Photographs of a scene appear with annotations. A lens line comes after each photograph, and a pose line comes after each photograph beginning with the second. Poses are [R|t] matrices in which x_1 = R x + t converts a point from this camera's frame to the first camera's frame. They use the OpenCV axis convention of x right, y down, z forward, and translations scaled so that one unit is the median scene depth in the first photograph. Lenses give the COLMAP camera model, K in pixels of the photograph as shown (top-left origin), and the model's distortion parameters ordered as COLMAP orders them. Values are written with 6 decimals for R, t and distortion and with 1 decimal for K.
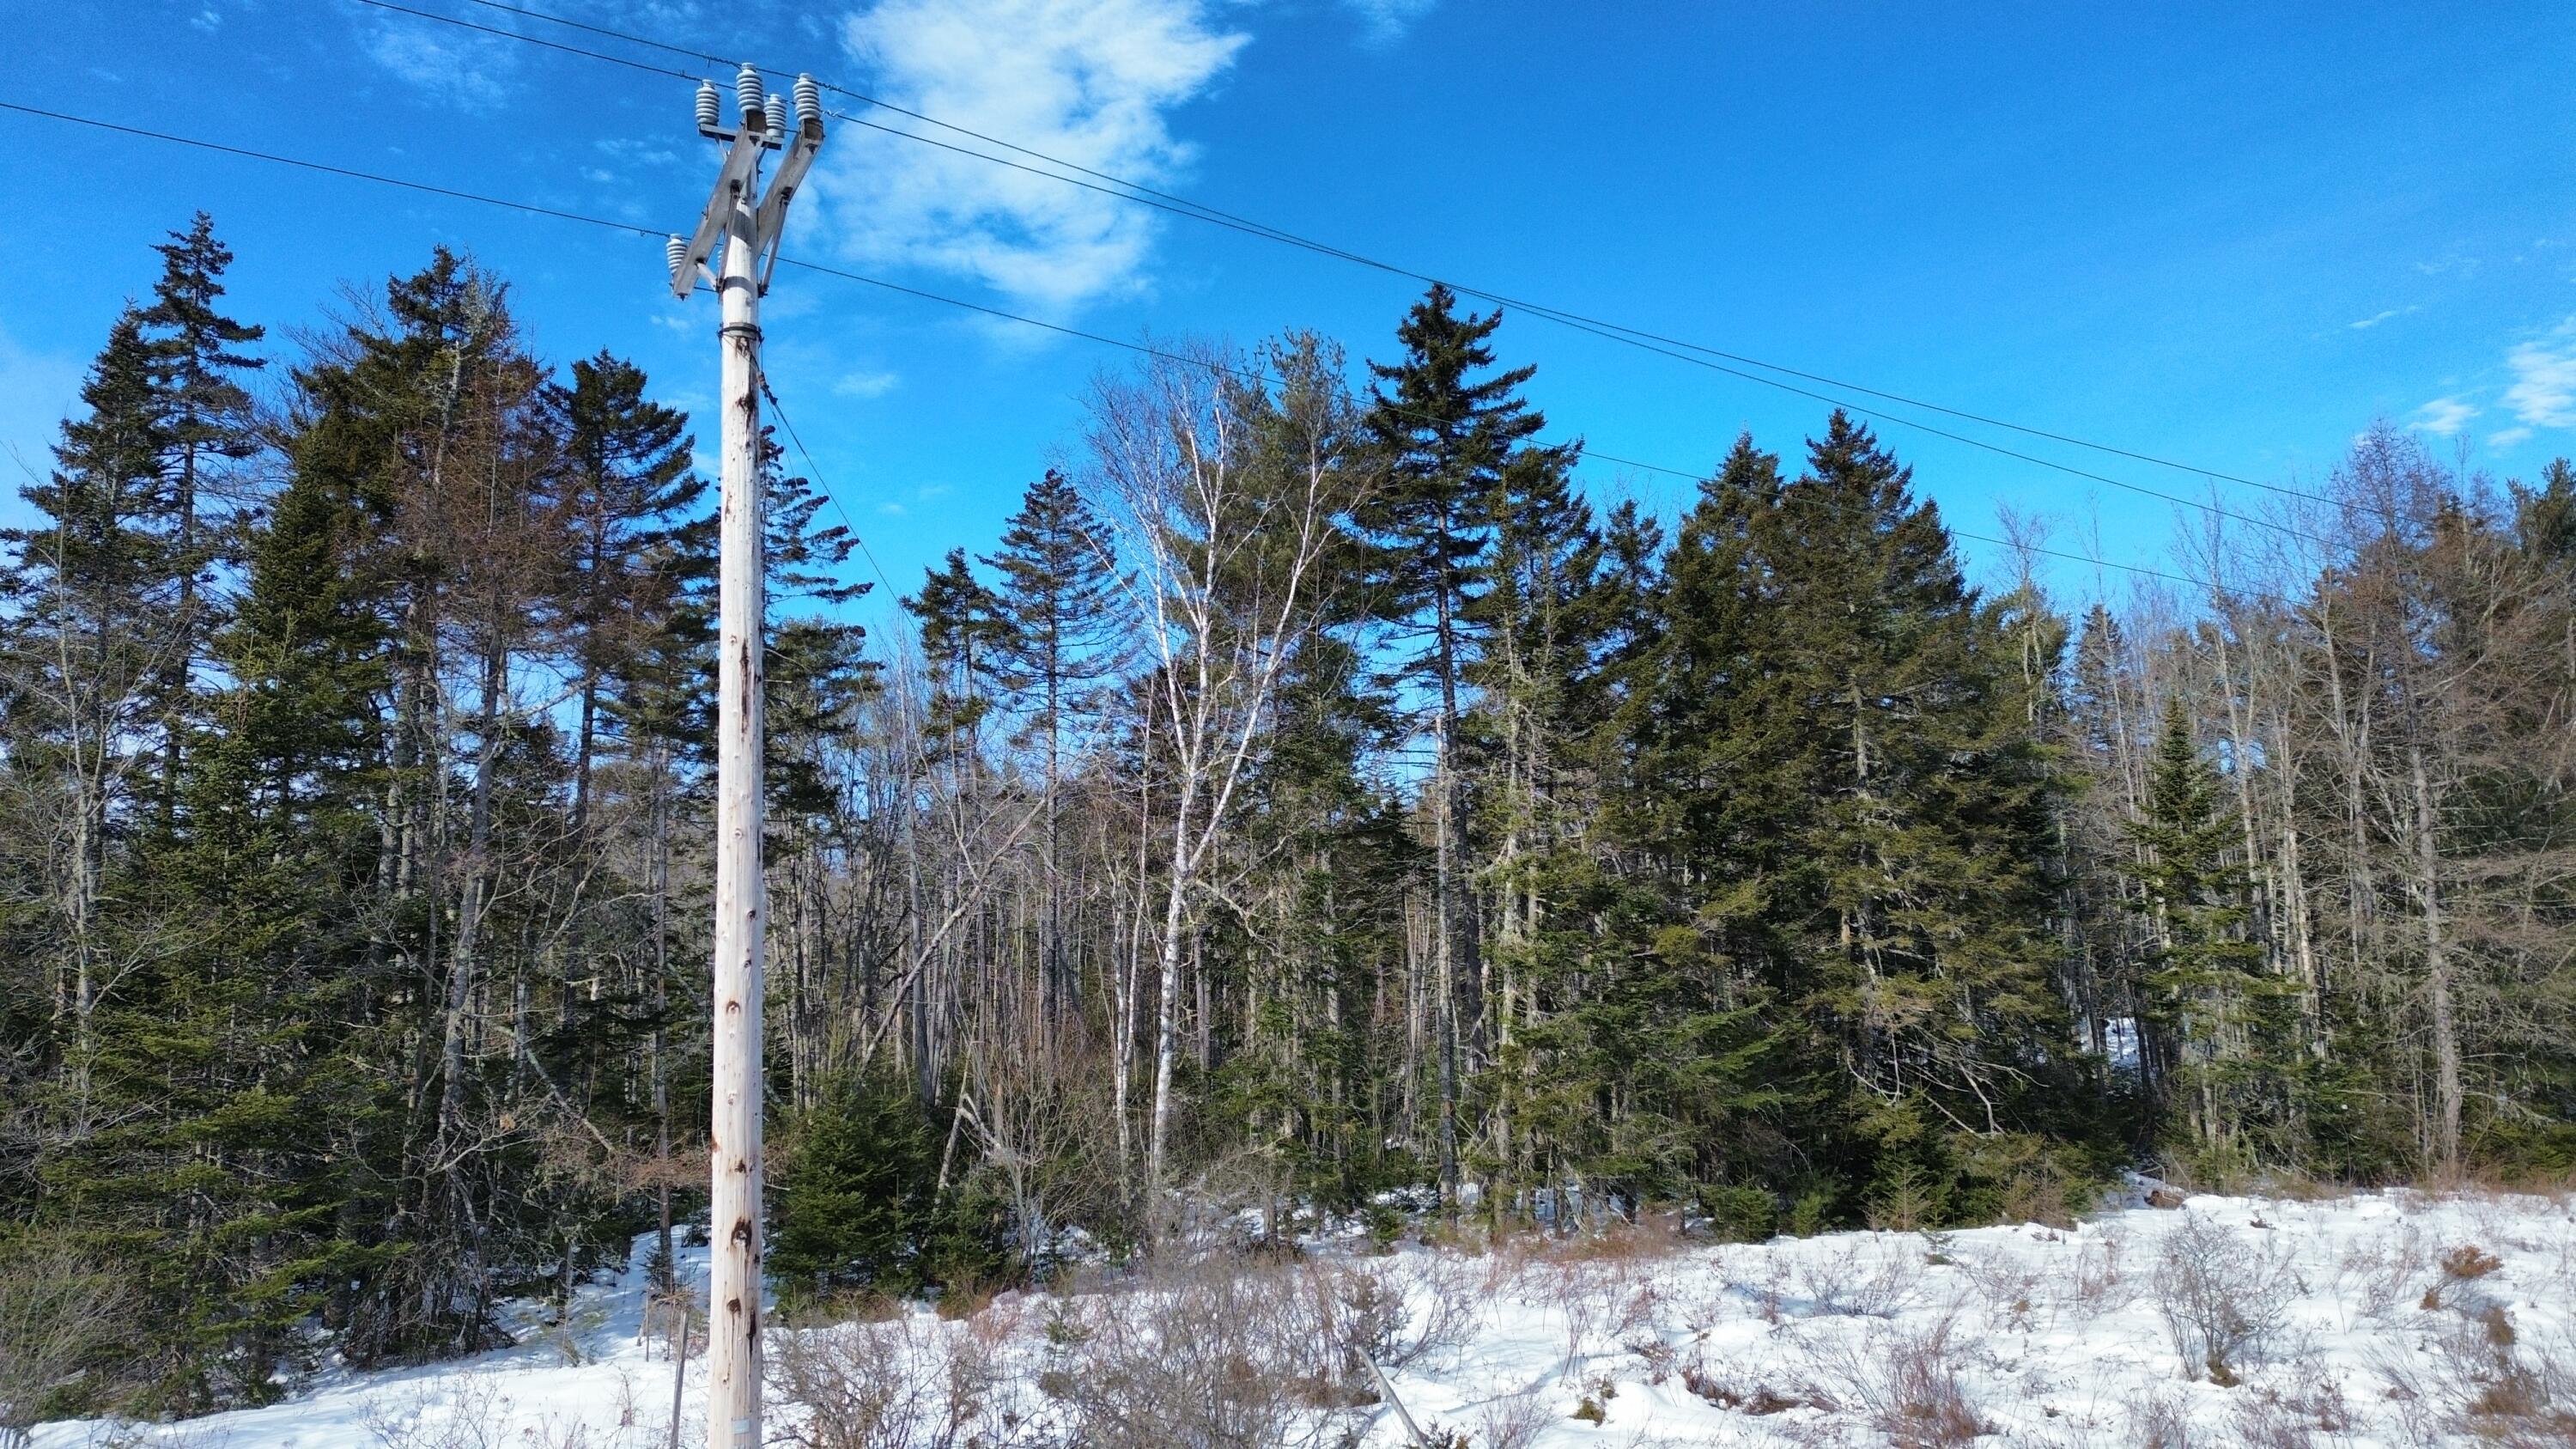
lens RADIAL K [[1798.4, 0, 1274.6], [0, 1798.4, 721.8], [0, 0, 1]] dist [0.087164, -0.084797]
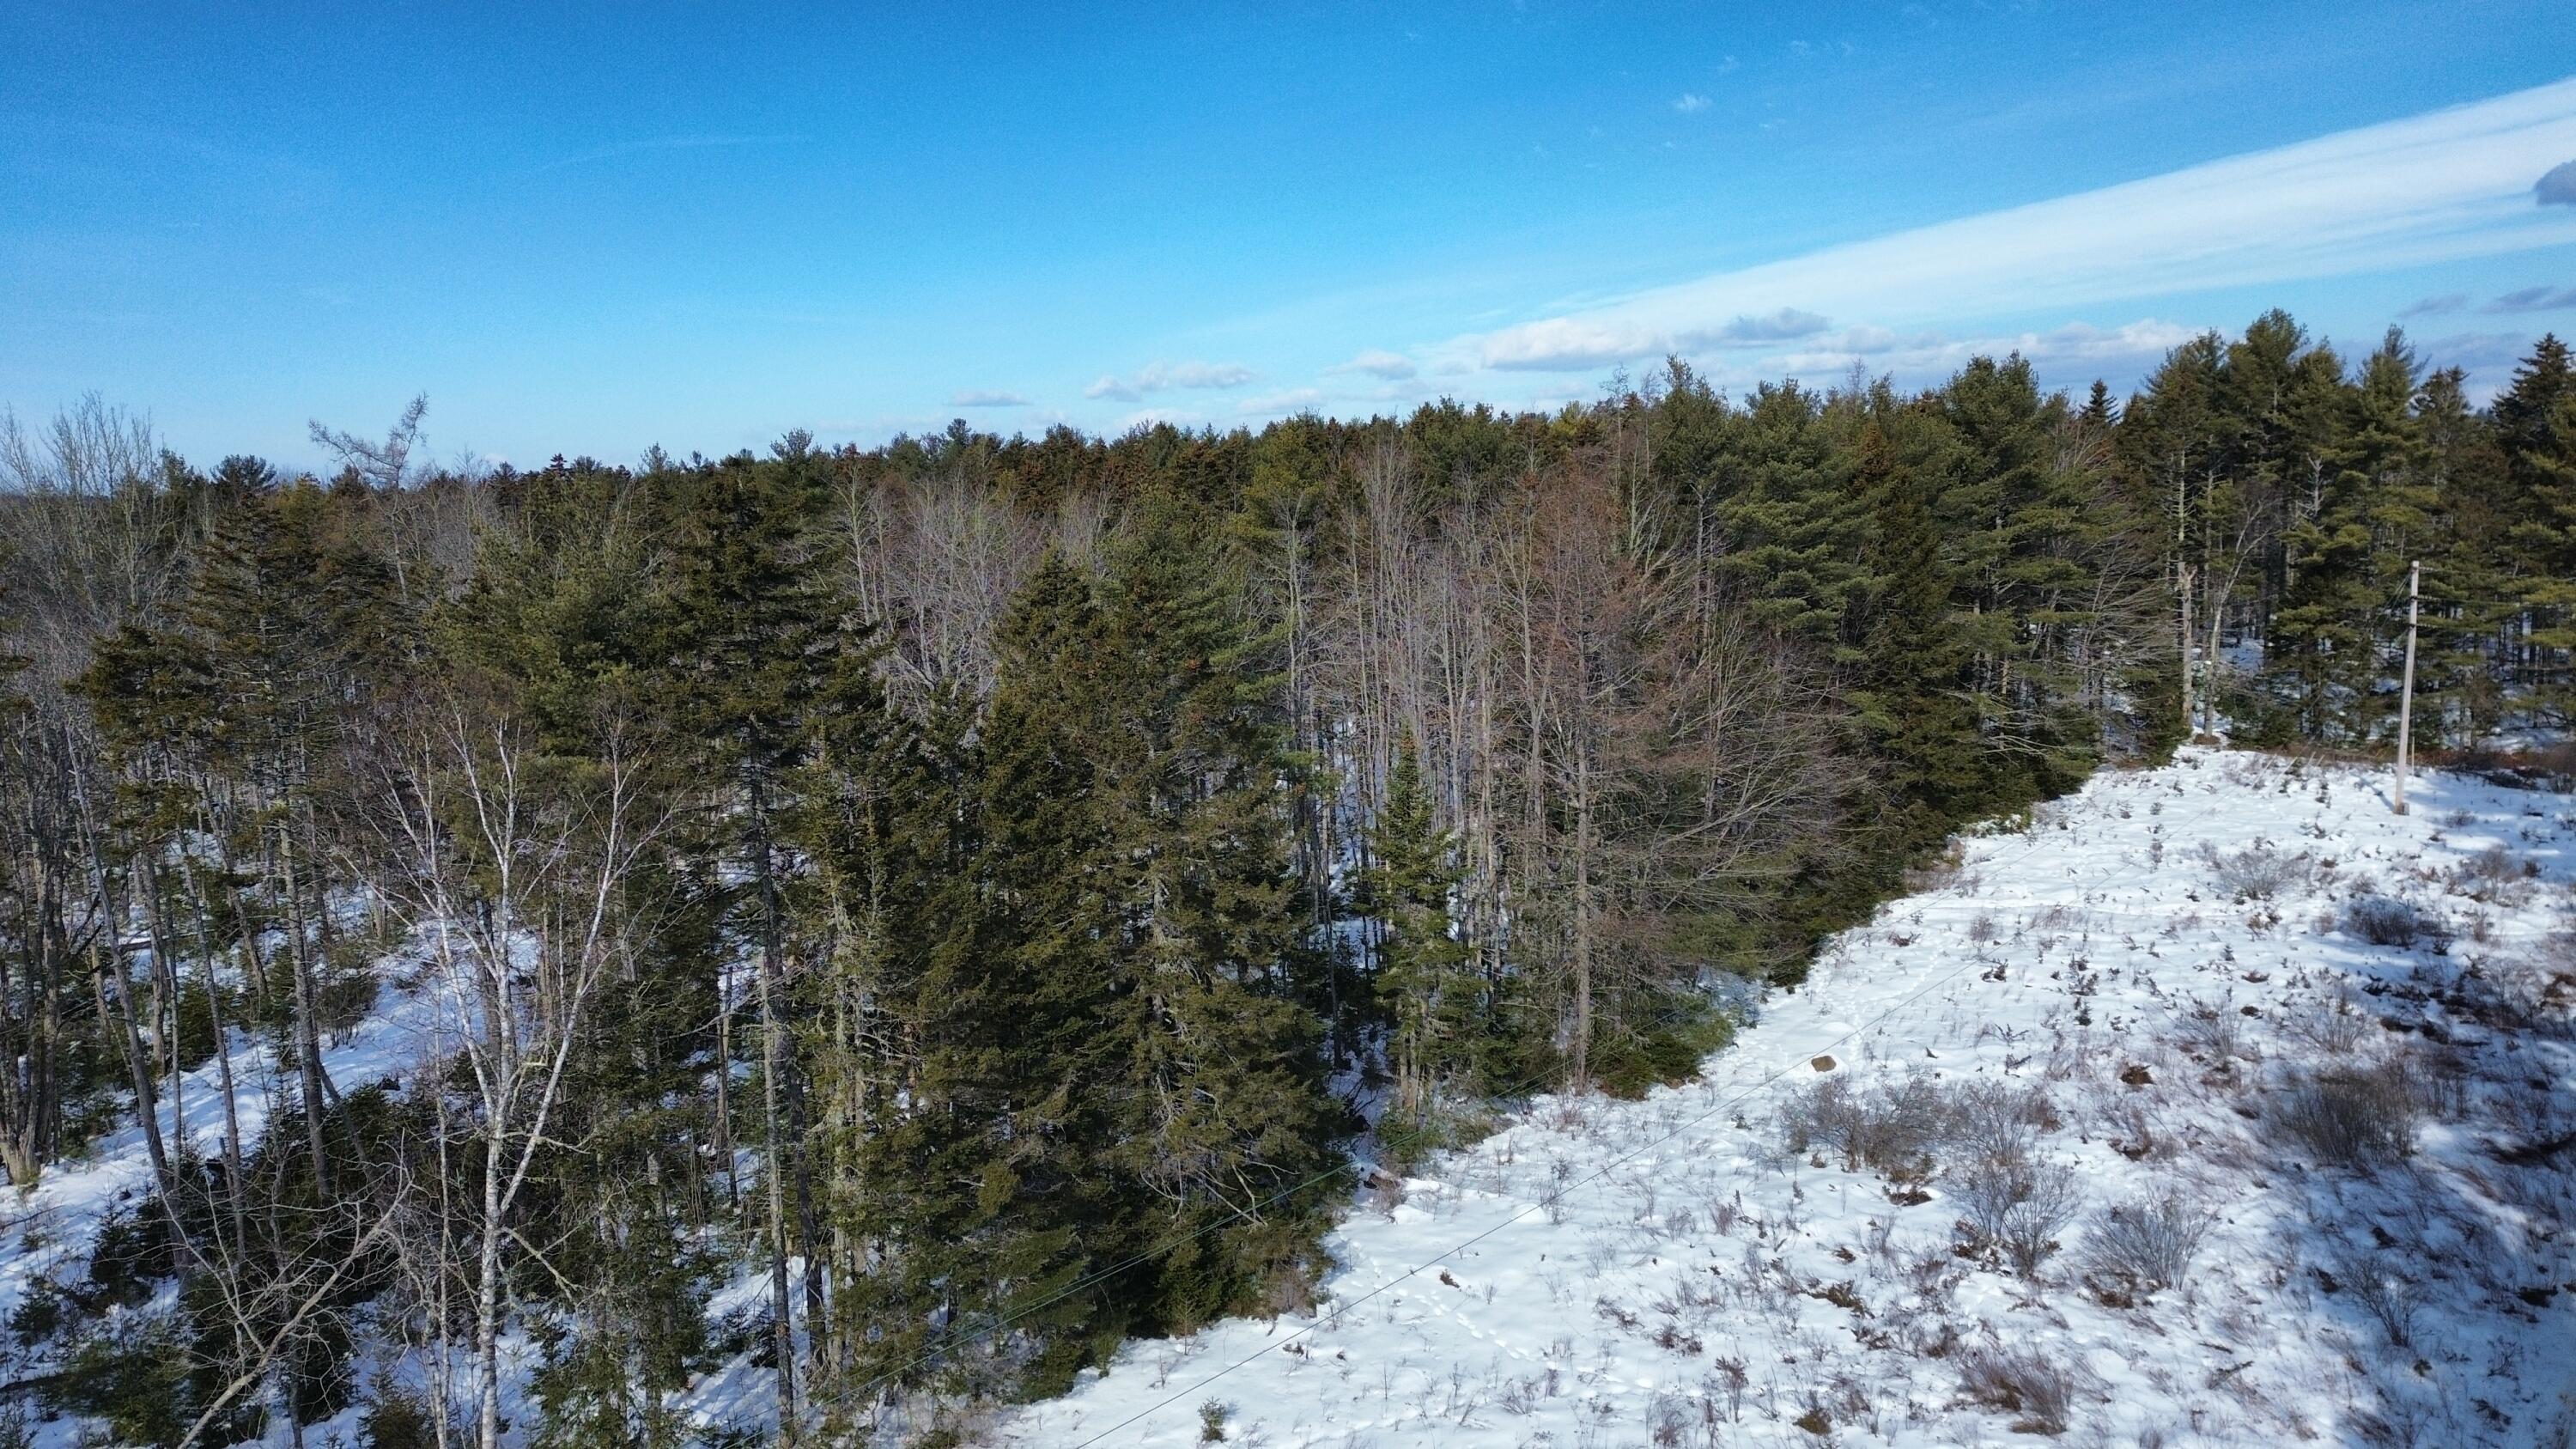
lens RADIAL K [[1798.4, 0, 1278.7], [0, 1798.4, 724.4], [0, 0, 1]] dist [0.087164, -0.084797]
pose [[0.922793, -0.068154, 0.379220, -0.016103], [-0.036178, 0.964556, 0.261387, -0.409548], [-0.383594, -0.254926, 0.887620, 0.035451]]
